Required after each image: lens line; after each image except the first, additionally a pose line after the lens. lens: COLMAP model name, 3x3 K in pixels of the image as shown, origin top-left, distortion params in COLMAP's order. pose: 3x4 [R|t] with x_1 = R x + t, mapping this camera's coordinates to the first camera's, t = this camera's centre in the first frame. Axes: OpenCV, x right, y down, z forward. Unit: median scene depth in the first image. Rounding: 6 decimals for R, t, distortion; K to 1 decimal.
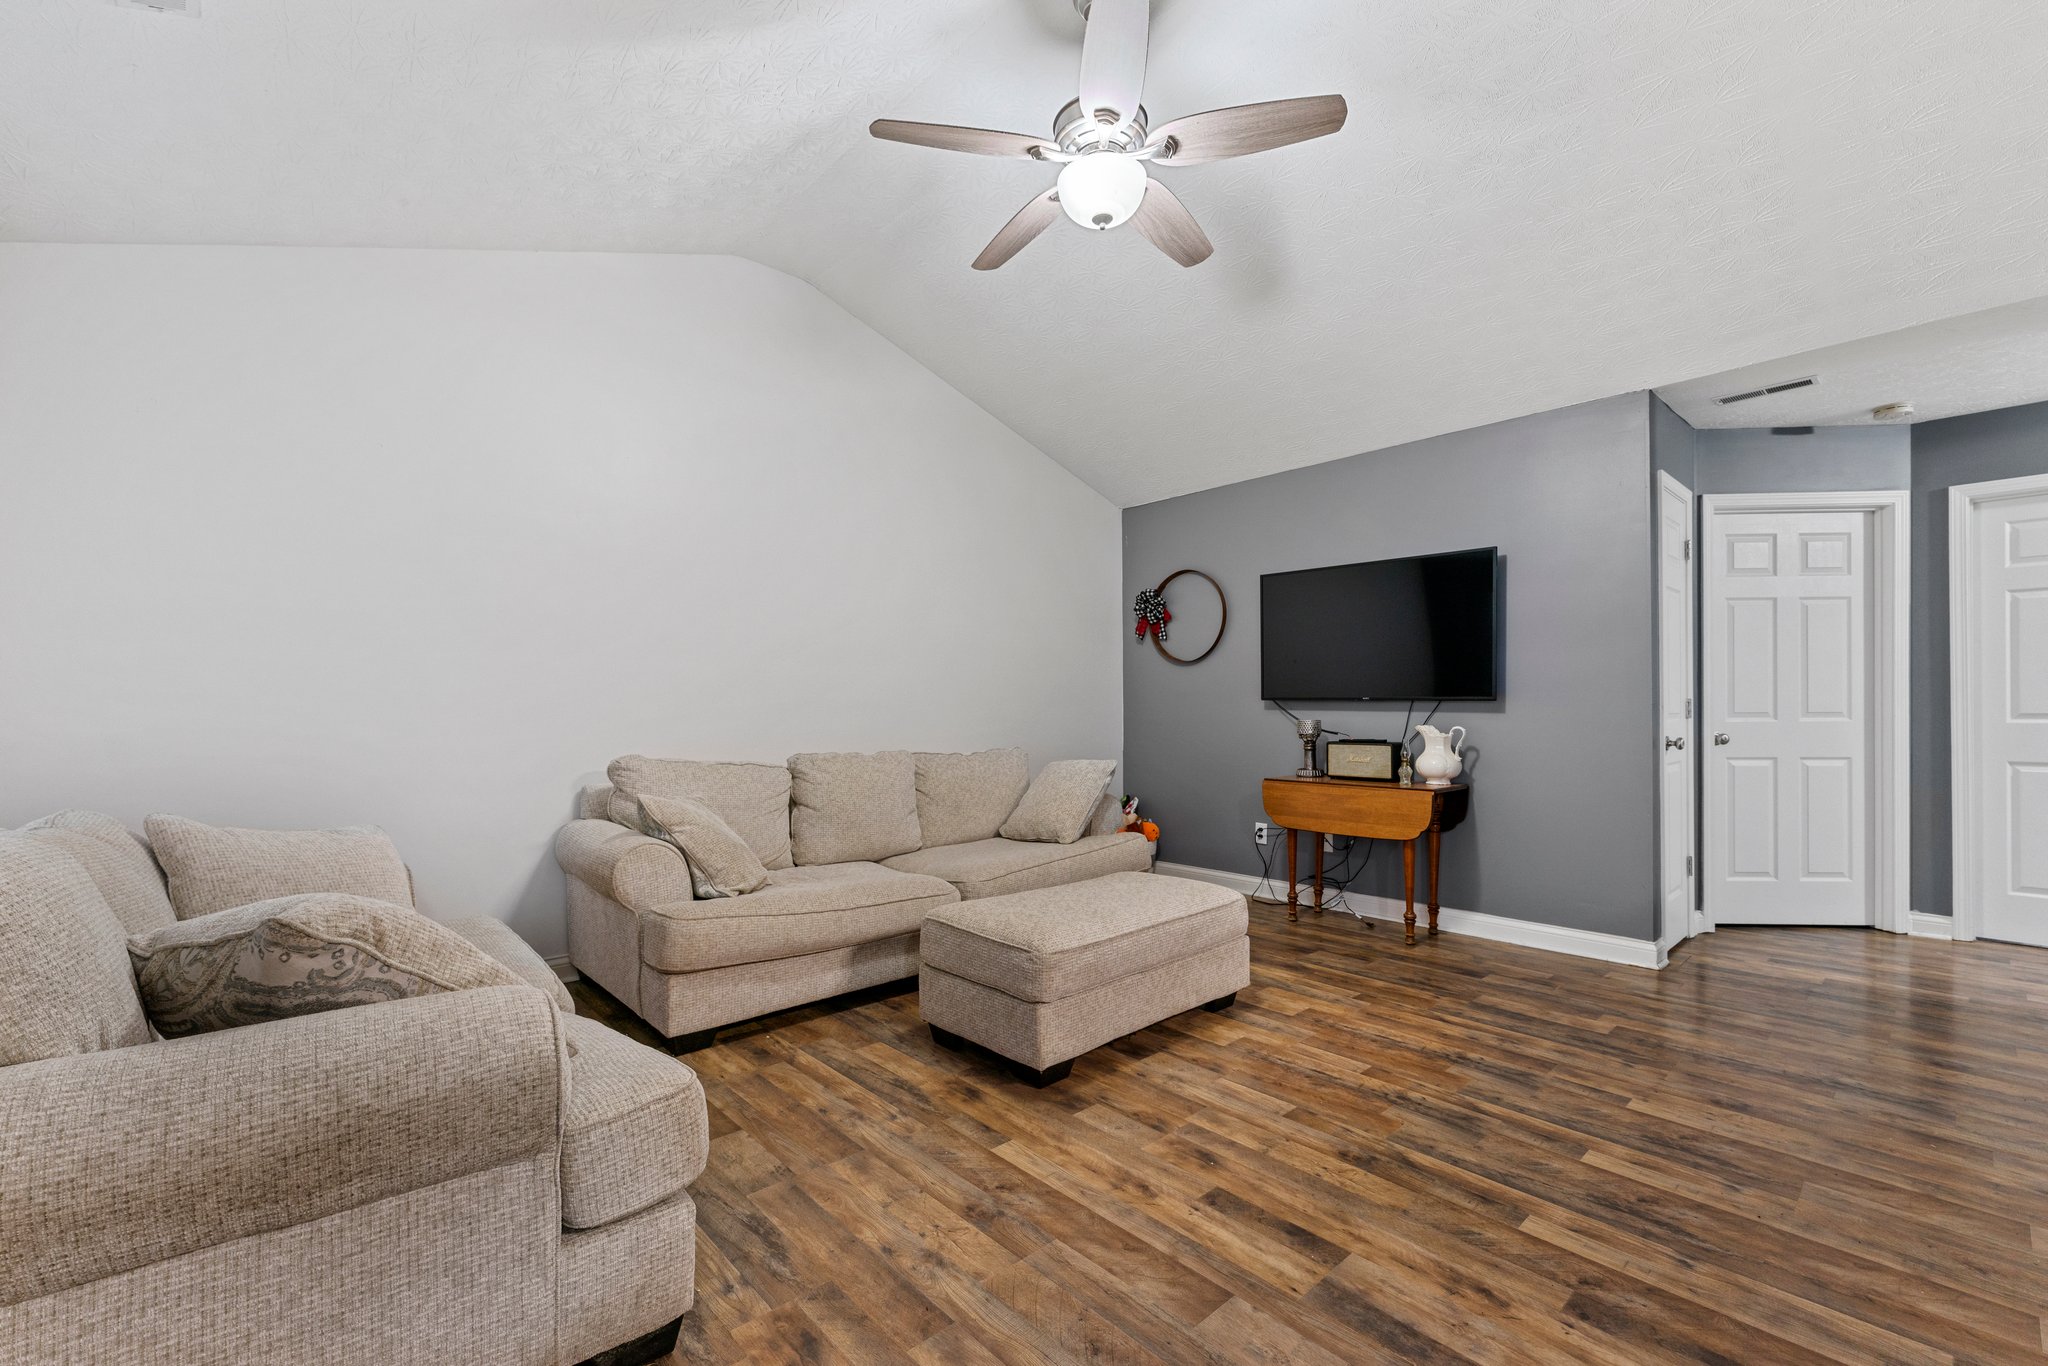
lens RADIAL K [[850.4, 0, 1029.8], [0, 850.4, 715.1], [0, 0, 1]] dist [-0.009077, 0.000536]
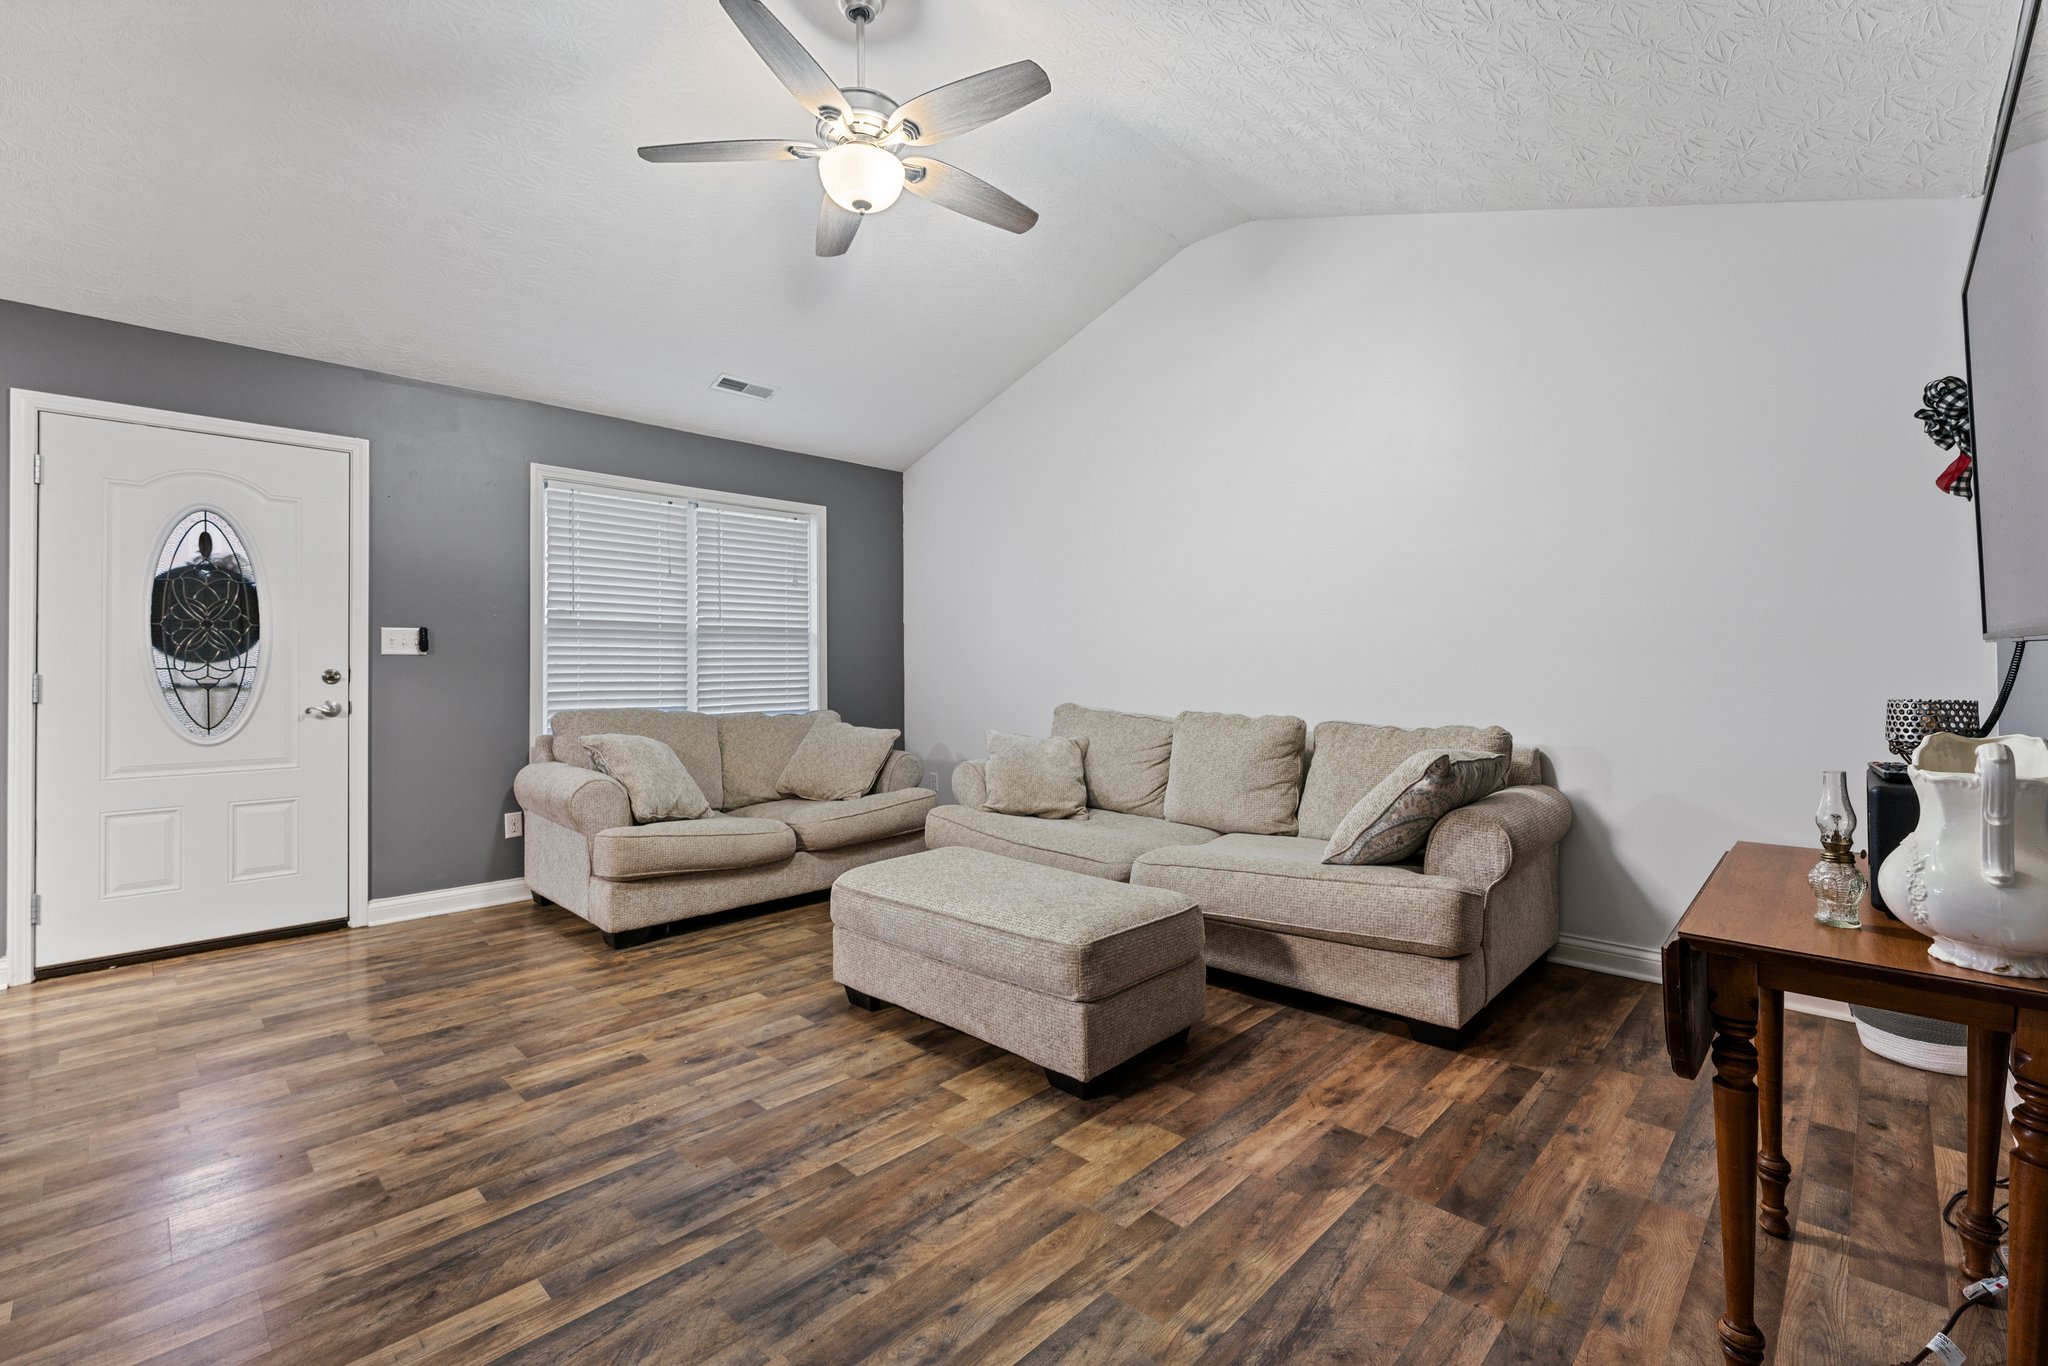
lens RADIAL K [[892.7, 0, 1021.4], [0, 892.7, 664.7], [0, 0, 1]] dist [0.002531, 0.000182]
pose [[0.059983, 0.005401, -0.998185, 1.399431], [0.003953, 0.999976, 0.005648, -0.028234], [0.998192, -0.004285, 0.059961, 1.314609]]
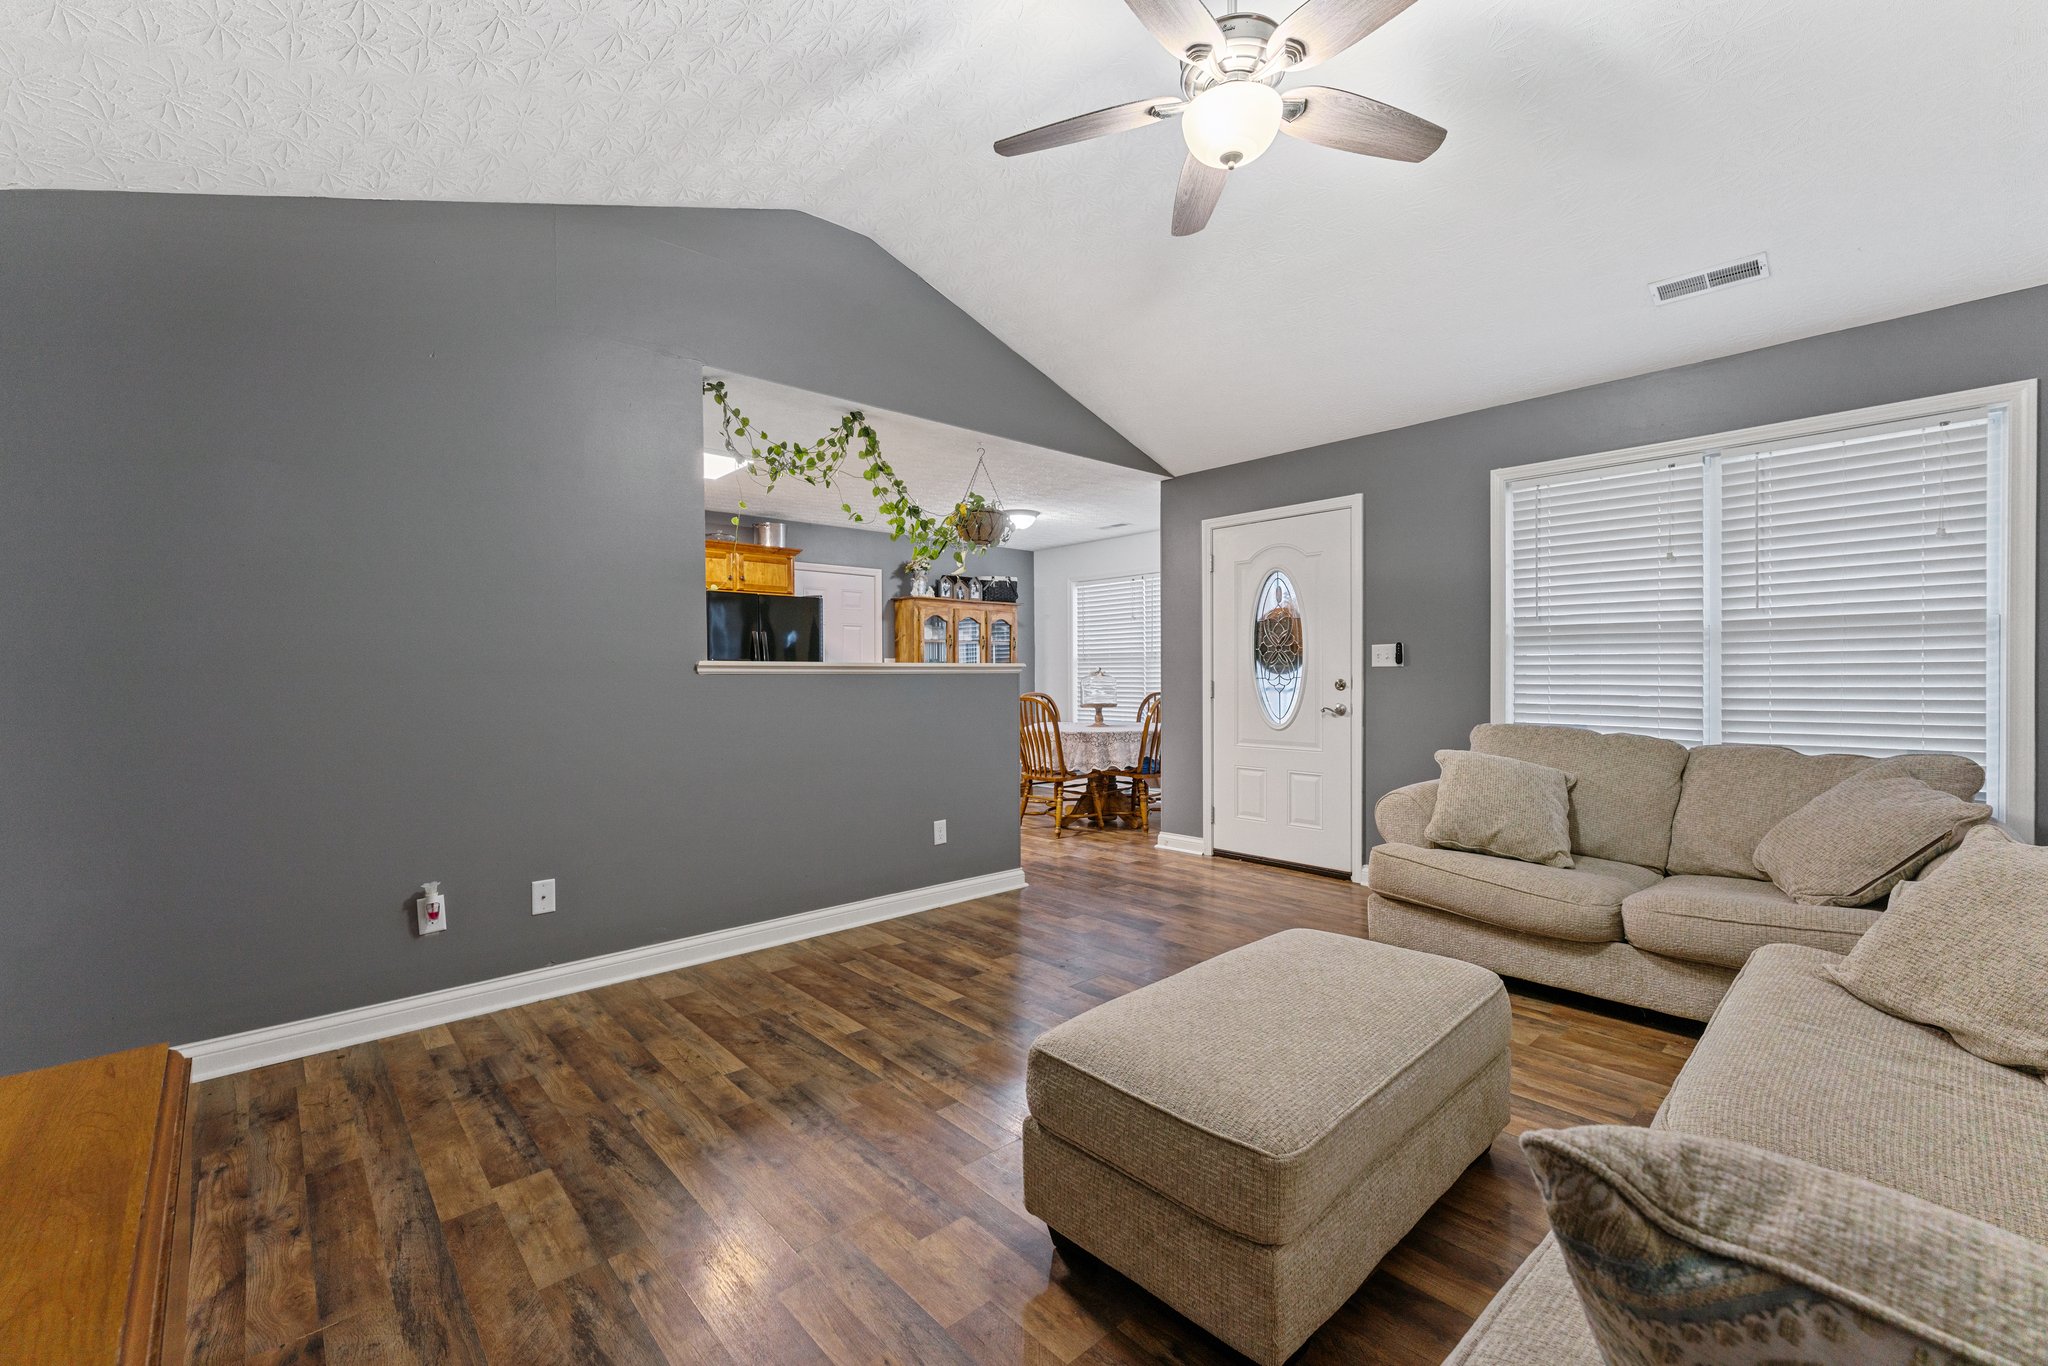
lens RADIAL K [[850.4, 0, 1015.2], [0, 850.4, 696.5], [0, 0, 1]] dist [-0.009077, 0.000536]
pose [[-0.999889, 0.013006, 0.007316, 0.372684], [0.013200, 0.999543, 0.027203, -0.039456], [-0.006959, 0.027297, -0.999603, 2.225966]]
